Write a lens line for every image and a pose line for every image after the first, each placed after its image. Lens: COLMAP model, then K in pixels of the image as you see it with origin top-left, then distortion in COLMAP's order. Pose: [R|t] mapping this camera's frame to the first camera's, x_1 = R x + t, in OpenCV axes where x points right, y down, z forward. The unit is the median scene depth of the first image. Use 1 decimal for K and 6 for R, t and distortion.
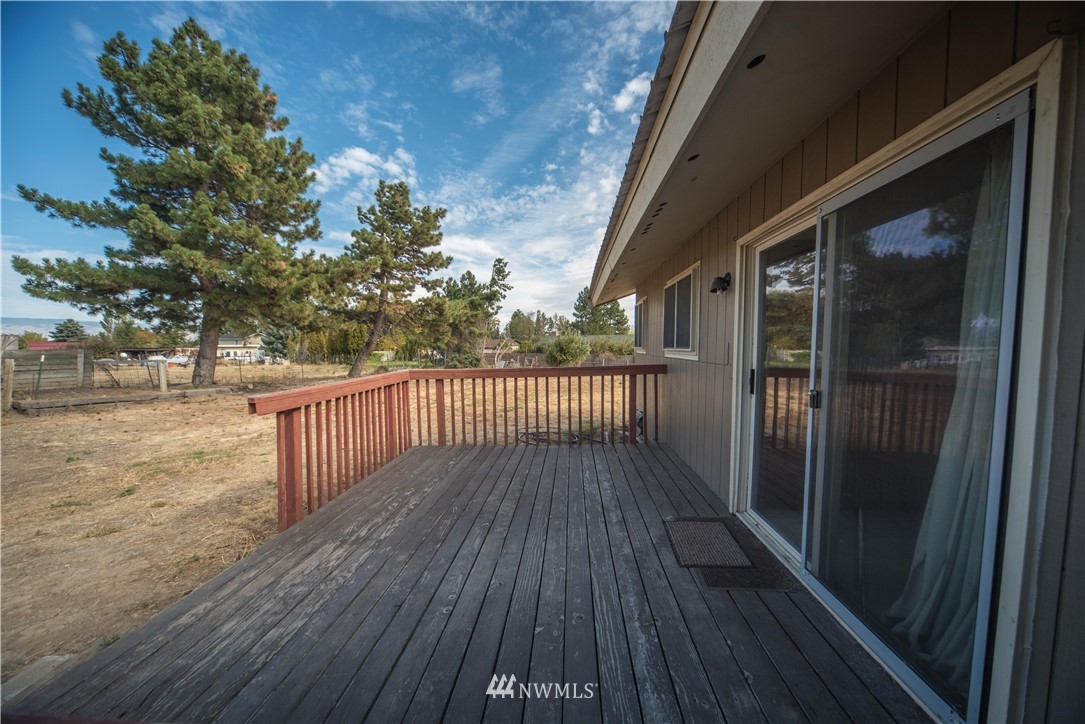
lens RADIAL K [[381.2, 0, 540.3], [0, 381.2, 368.1], [0, 0, 1]] dist [-0.012523, -0.000034]
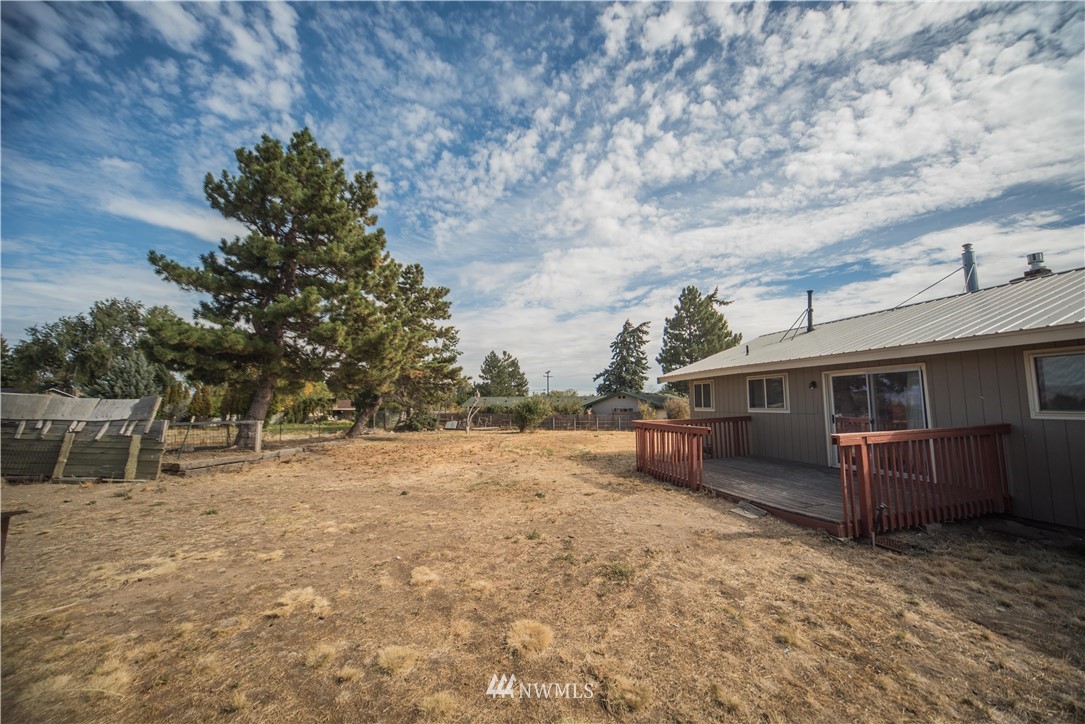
lens RADIAL K [[381.2, 0, 540.3], [0, 381.2, 368.1], [0, 0, 1]] dist [-0.012523, -0.000034]
pose [[0.949104, 0.030820, 0.313452, -0.203093], [0.019180, 0.987698, -0.155192, 0.004310], [-0.314379, 0.153306, 0.936837, -0.080095]]
